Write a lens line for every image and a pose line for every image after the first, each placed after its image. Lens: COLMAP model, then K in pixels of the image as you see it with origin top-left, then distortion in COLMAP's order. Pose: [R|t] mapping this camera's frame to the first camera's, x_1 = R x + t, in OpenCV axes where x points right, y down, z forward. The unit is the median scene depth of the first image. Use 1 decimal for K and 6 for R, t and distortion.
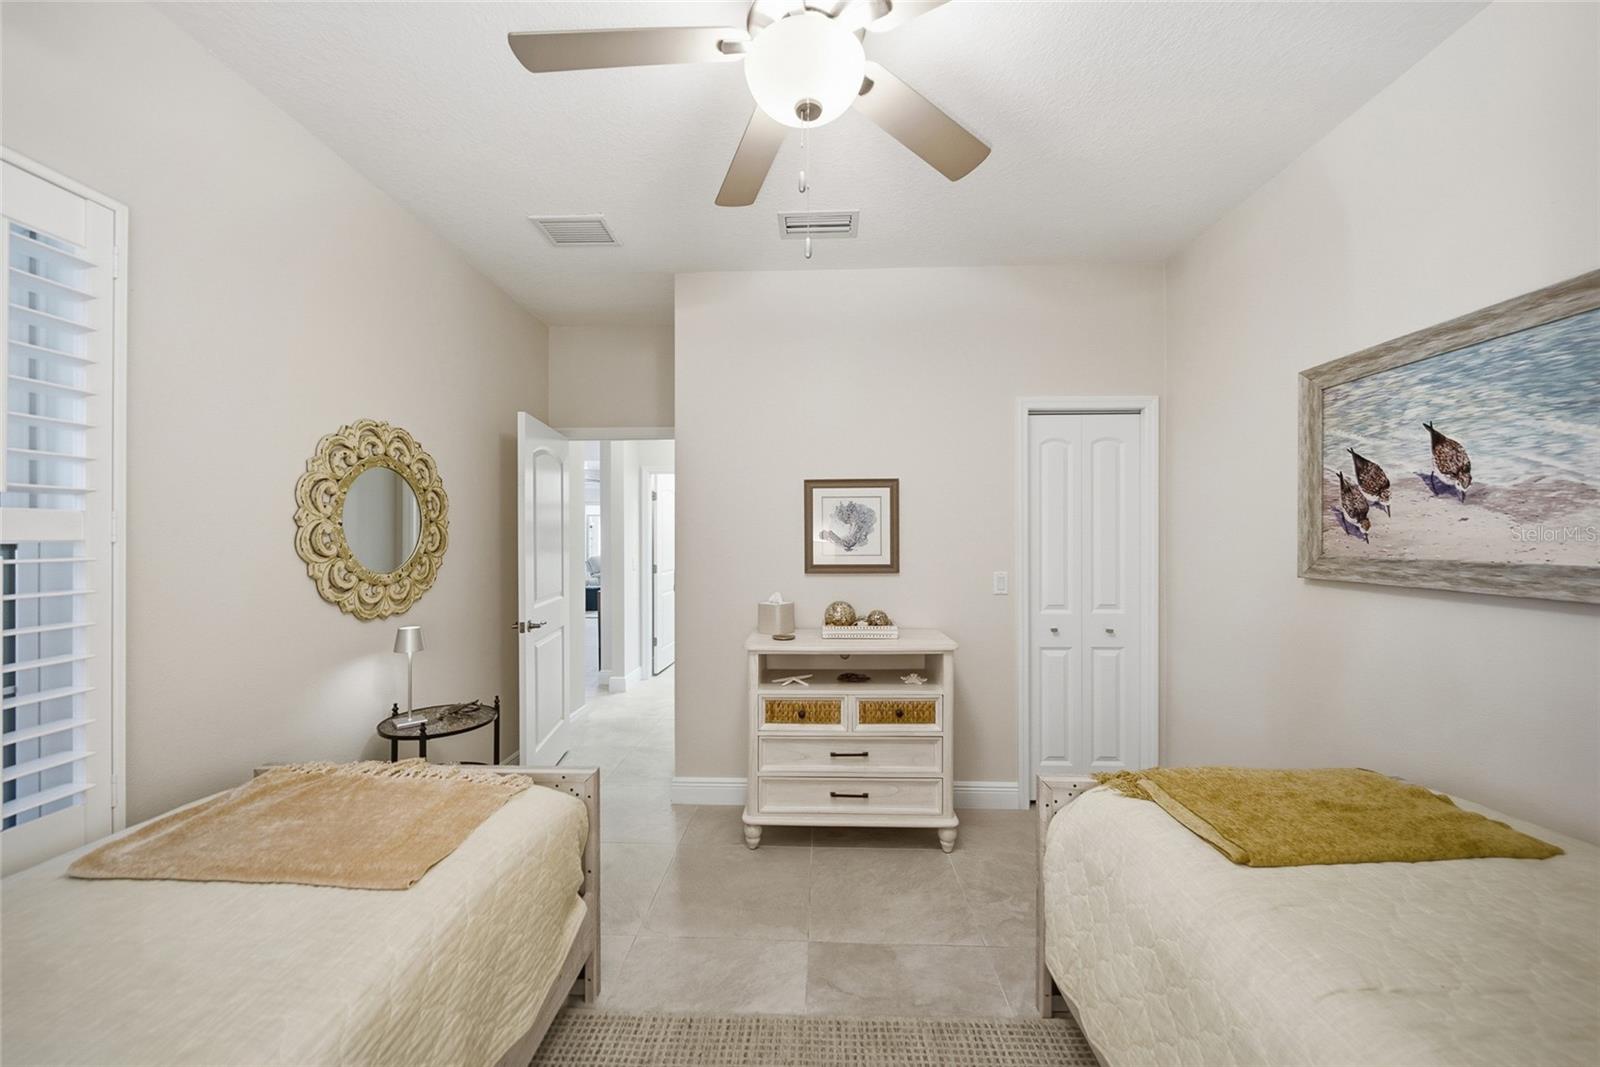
lens RADIAL K [[572.6, 0, 798.7], [0, 572.6, 538.4], [0, 0, 1]] dist [-0.001982, 0.000044]
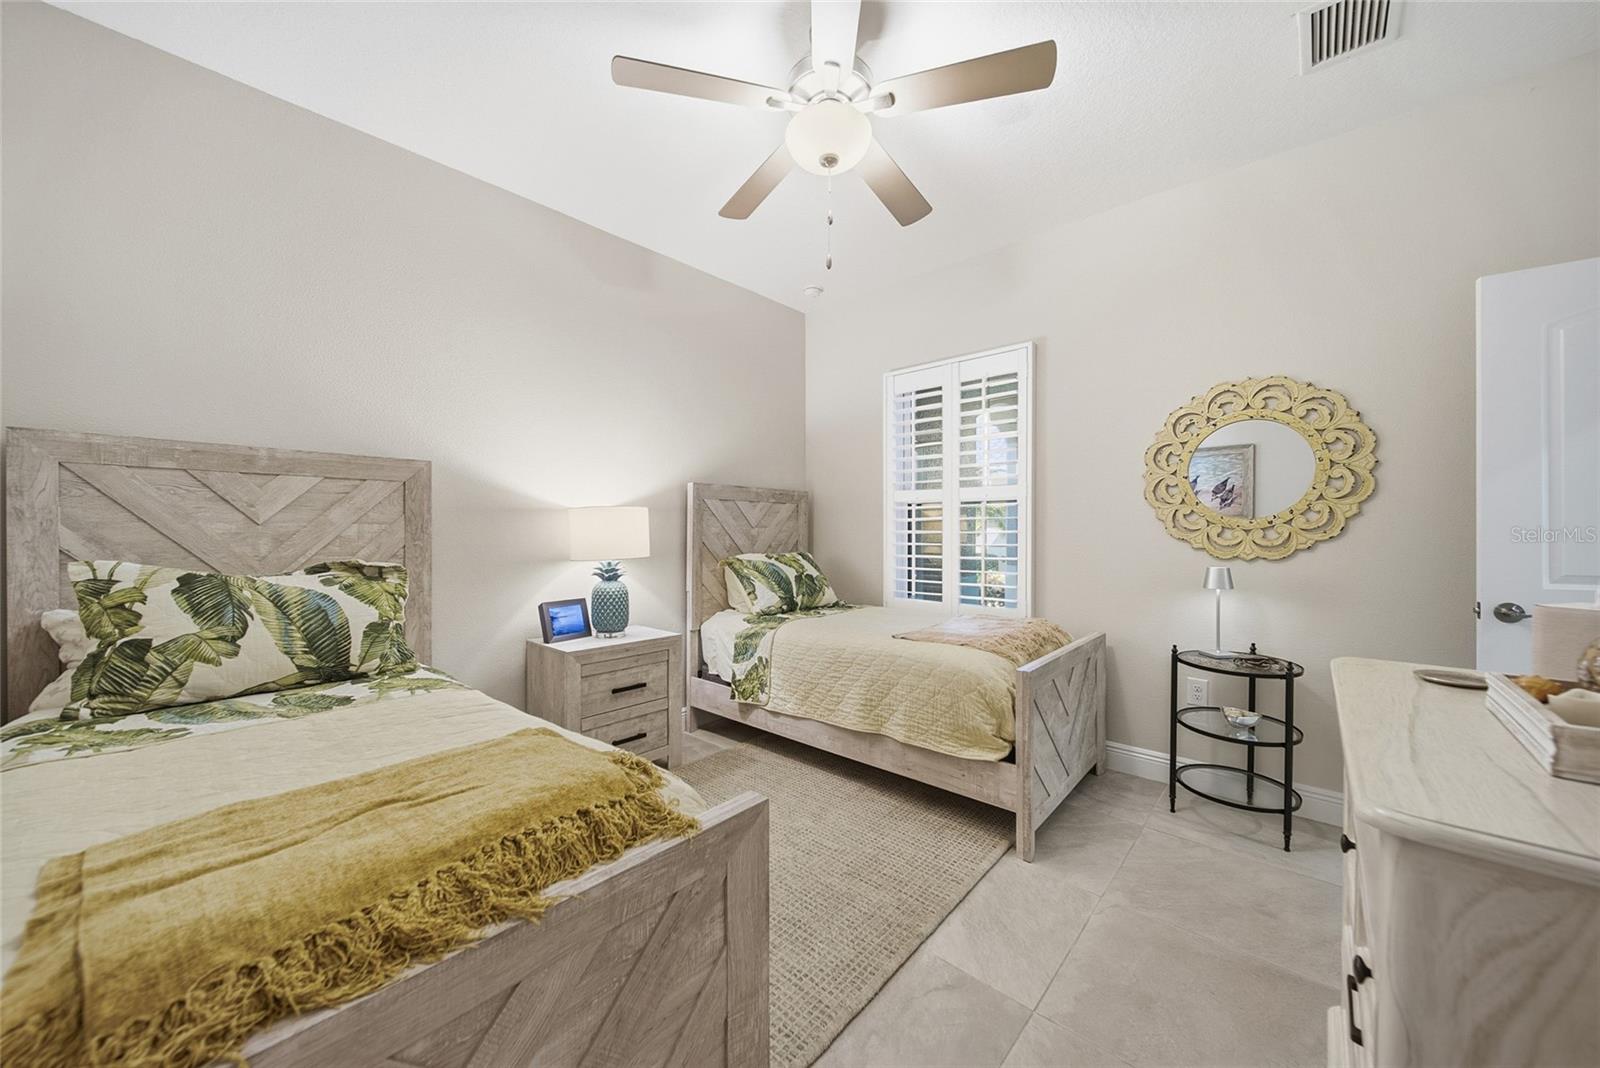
lens RADIAL K [[572.6, 0, 797.3], [0, 572.6, 533.9], [0, 0, 1]] dist [-0.001982, 0.000044]
pose [[-0.643482, 0.004562, -0.765447, 0.840477], [0.001704, 0.999988, 0.004527, 0.108532], [0.765459, 0.001609, -0.643483, 1.366992]]
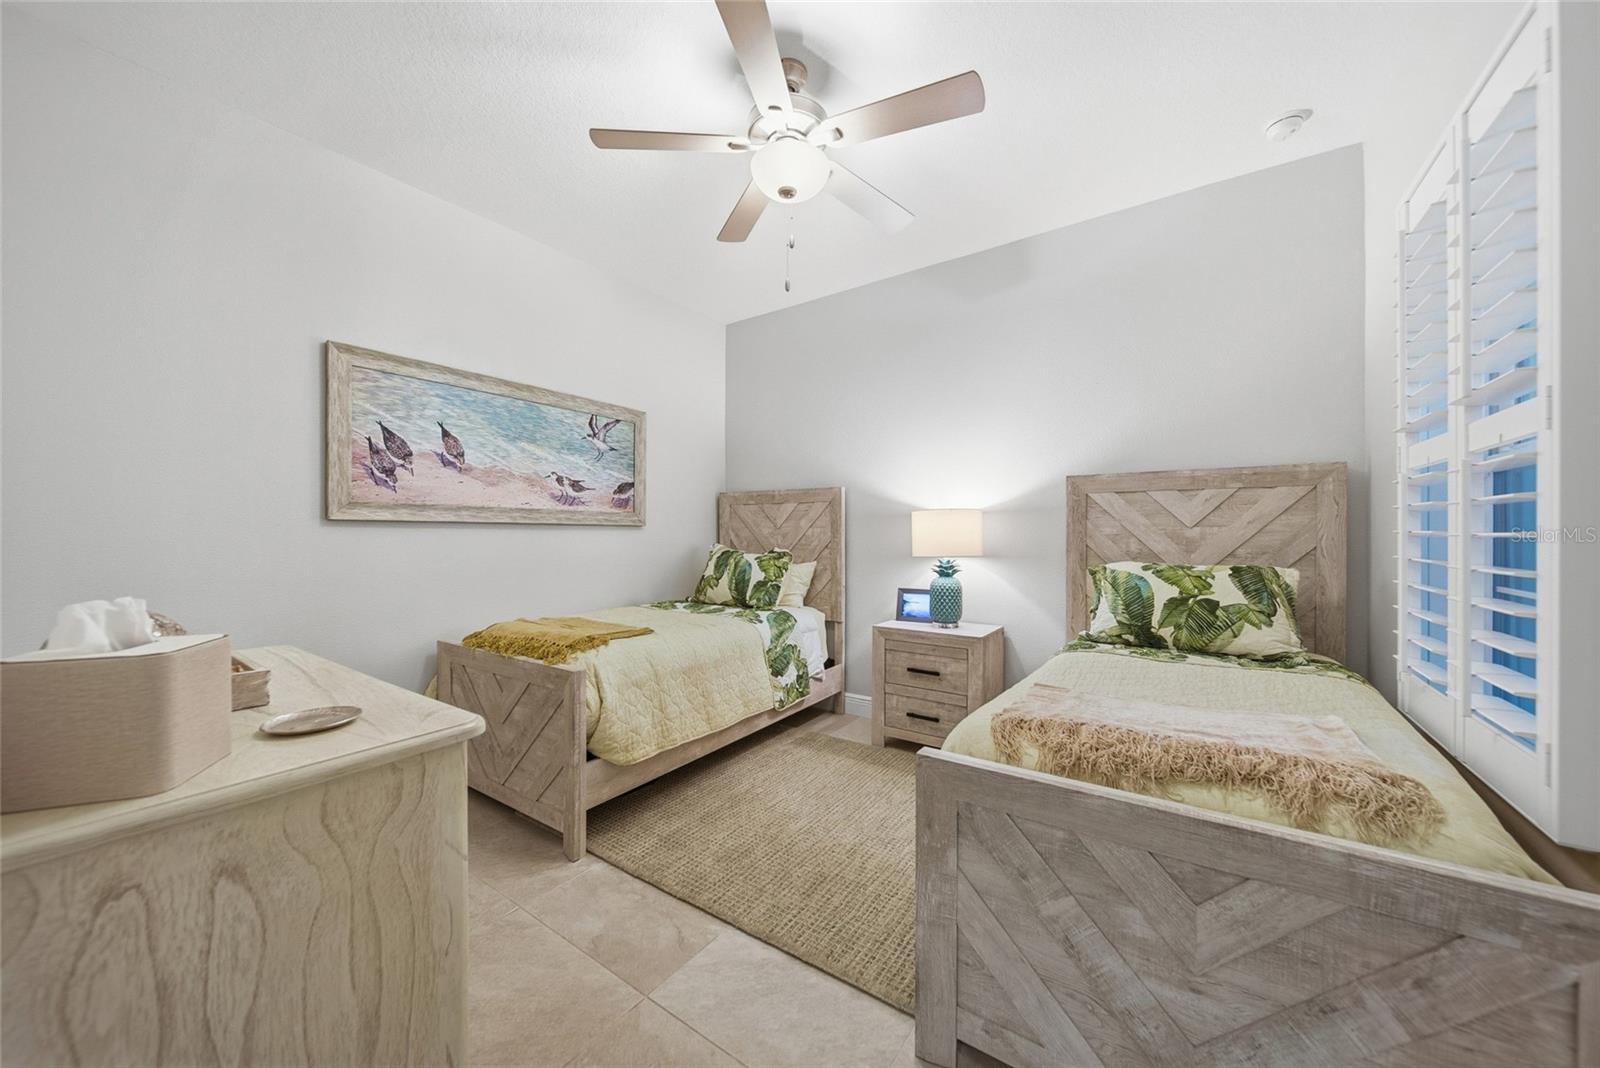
lens RADIAL K [[572.6, 0, 795.3], [0, 572.6, 532.4], [0, 0, 1]] dist [-0.001982, 0.000044]
pose [[-0.840132, 0.000694, 0.542381, -0.611248], [-0.000023, 0.999999, -0.001315, 0.110630], [-0.542382, -0.001117, -0.840131, 1.684880]]
